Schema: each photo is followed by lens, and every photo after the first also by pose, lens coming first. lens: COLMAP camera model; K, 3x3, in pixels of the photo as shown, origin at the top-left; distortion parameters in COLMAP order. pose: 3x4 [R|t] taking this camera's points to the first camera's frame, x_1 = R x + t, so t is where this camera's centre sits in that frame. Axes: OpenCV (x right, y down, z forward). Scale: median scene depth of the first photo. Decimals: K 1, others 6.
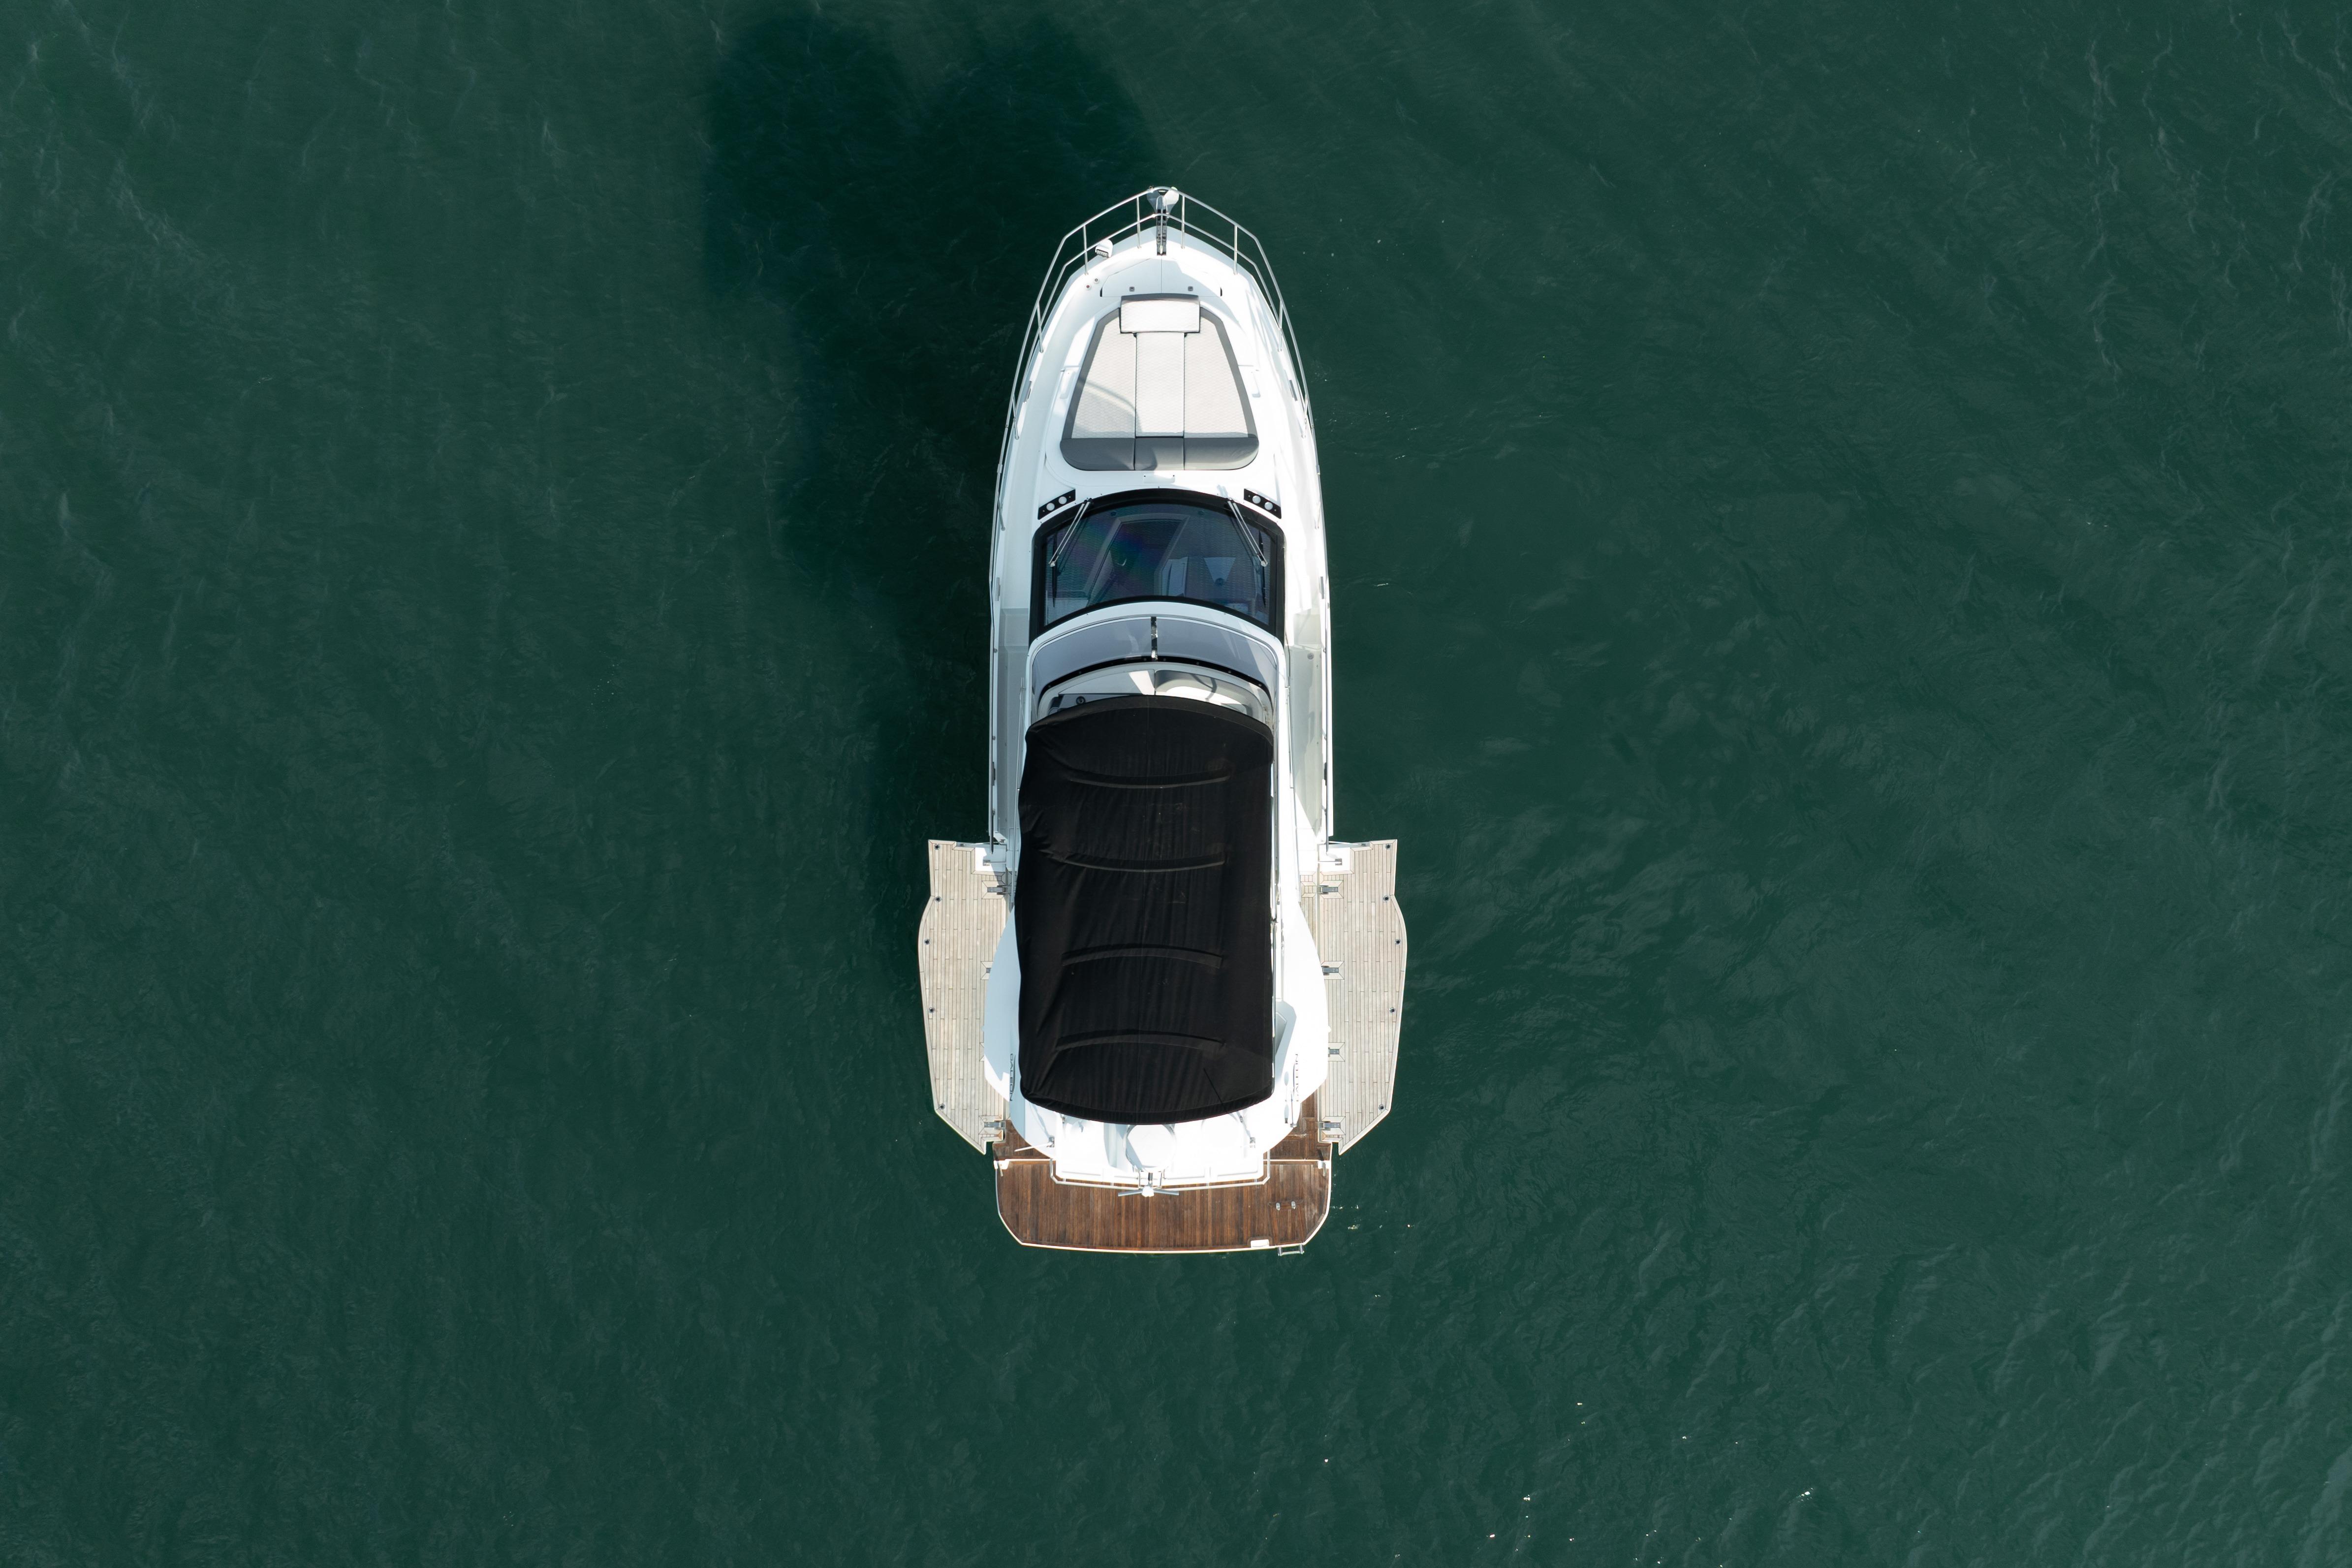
lens RADIAL K [[1047.3, 0, 1176.0], [0, 1047.3, 784.0], [0, 0, 1]] dist [-0.002492, -0.000221]
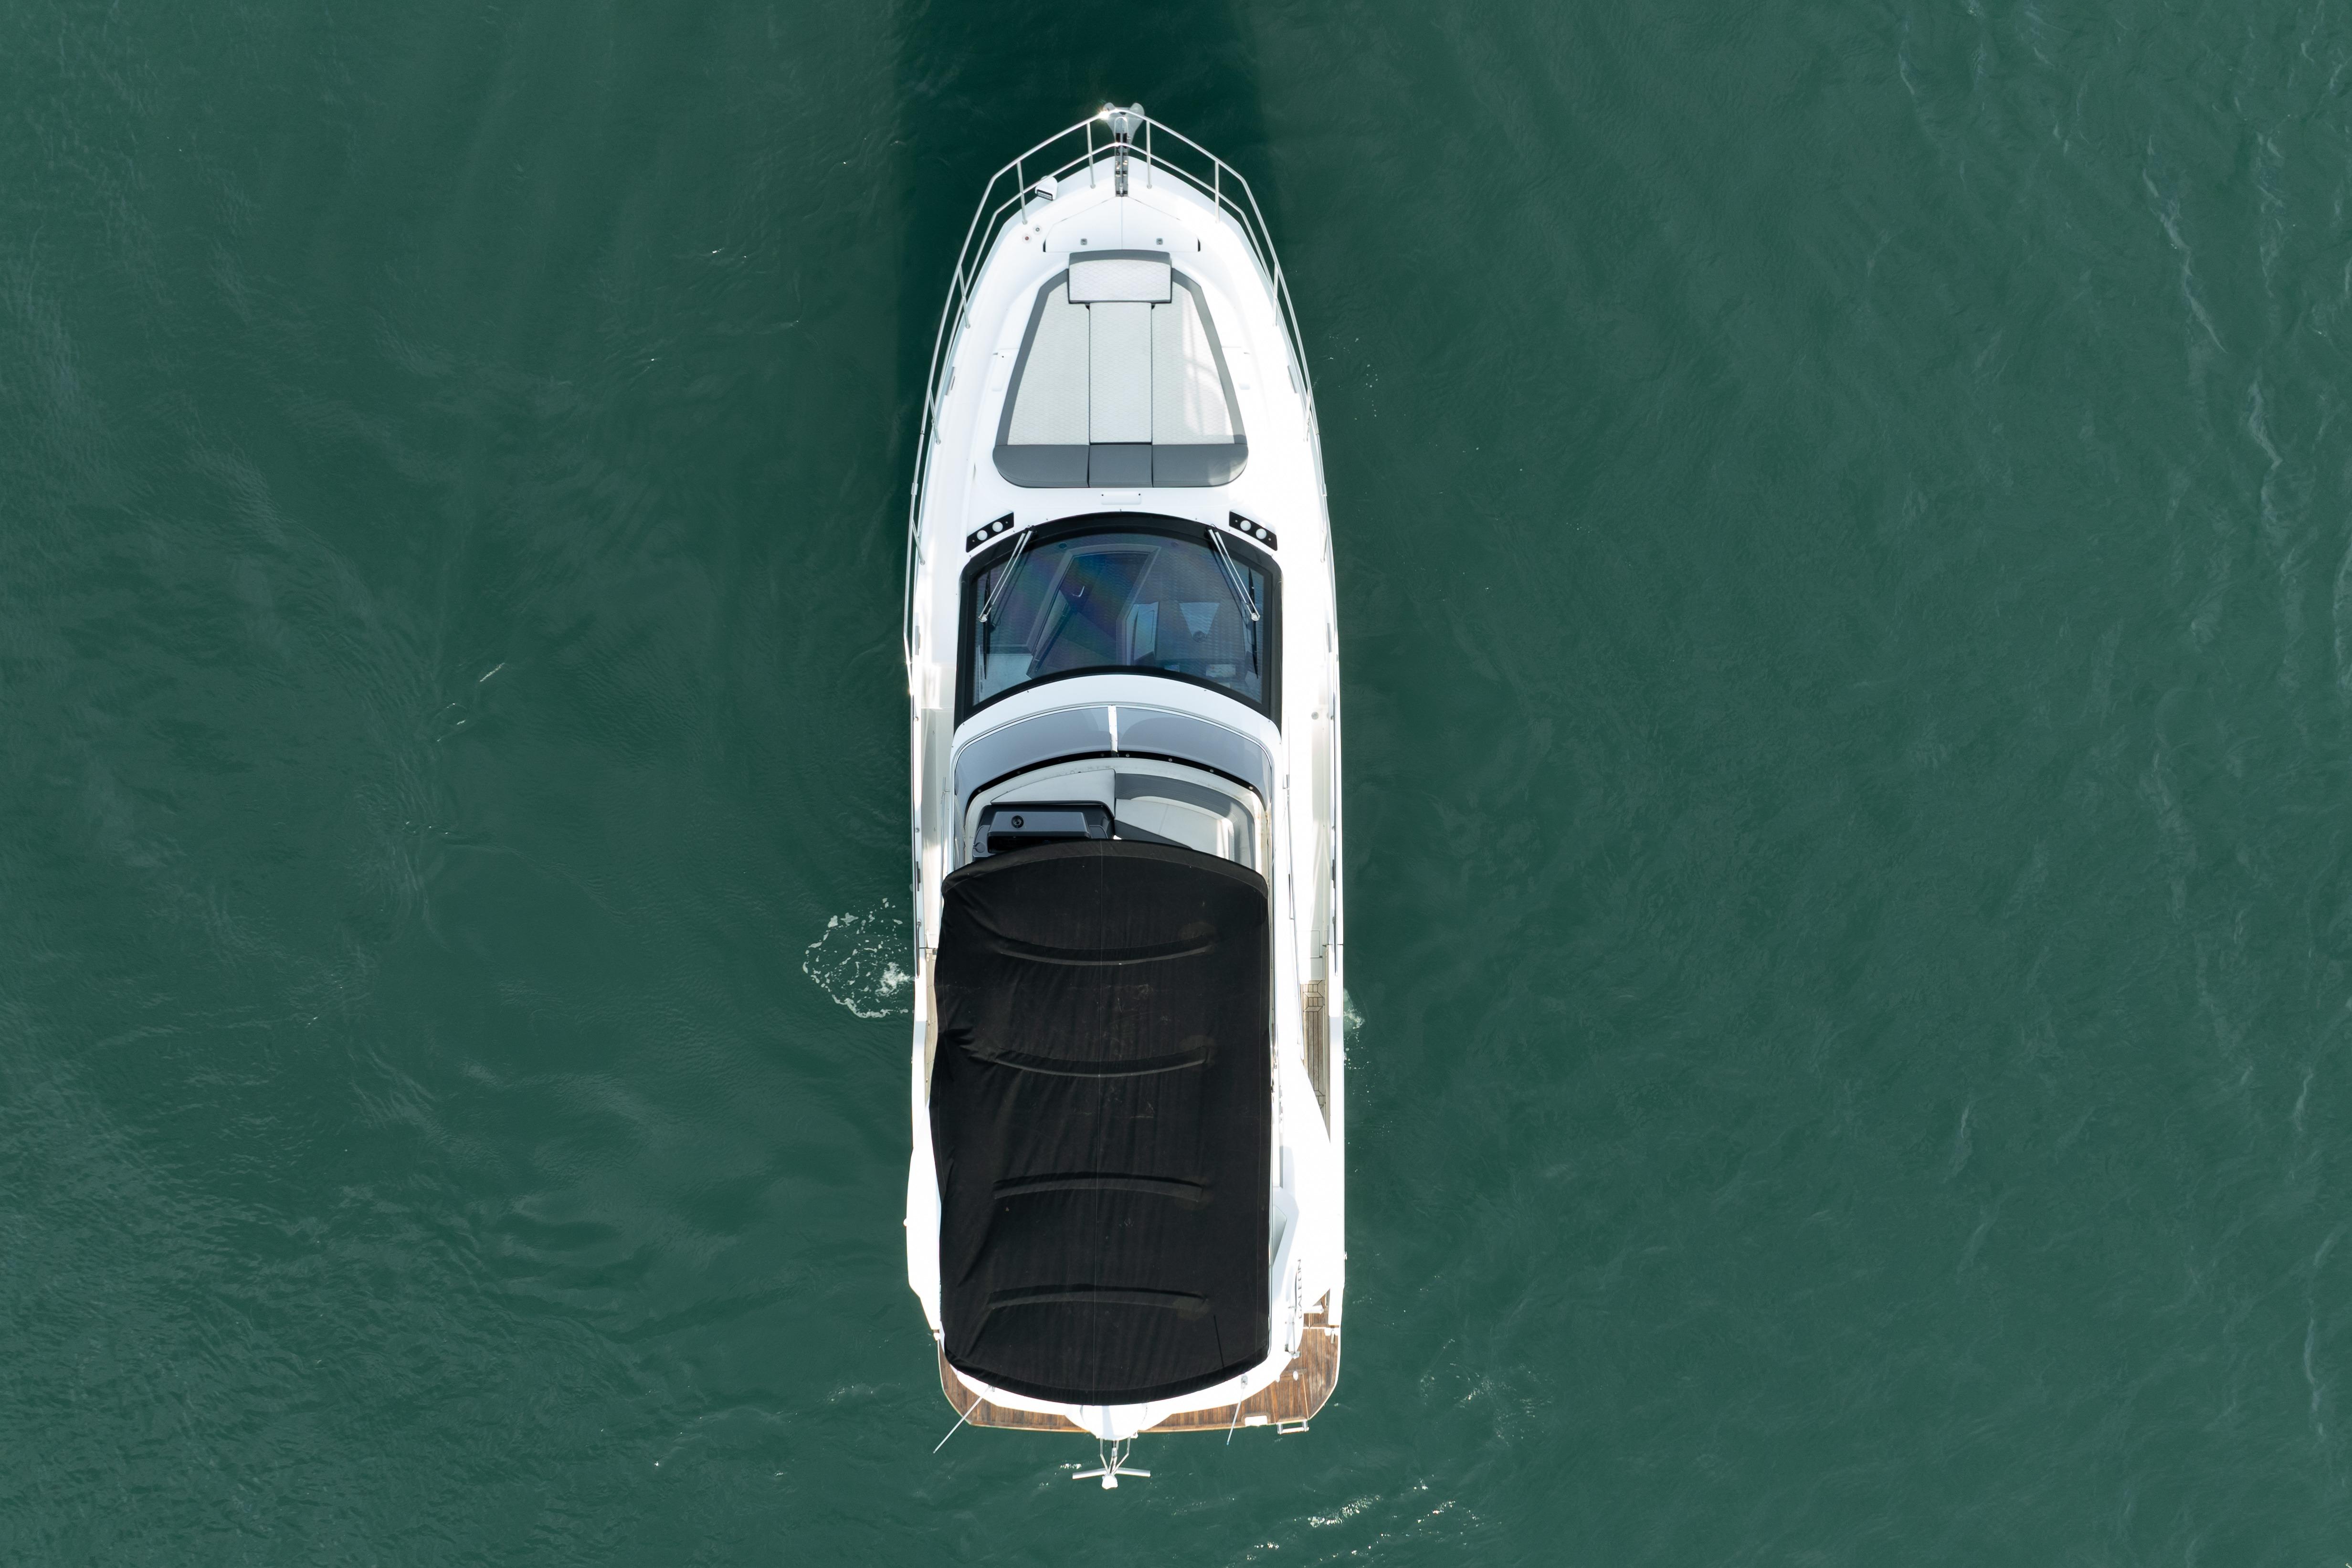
lens RADIAL K [[1089.8, 0, 1189.7], [0, 1089.8, 739.5], [0, 0, 1]] dist [-0.002751, -0.001271]
pose [[0.999782, -0.011217, 0.017596, 0.018953], [0.009978, 0.997569, 0.068974, -0.168386], [-0.018326, -0.068783, 0.997463, 0.177387]]
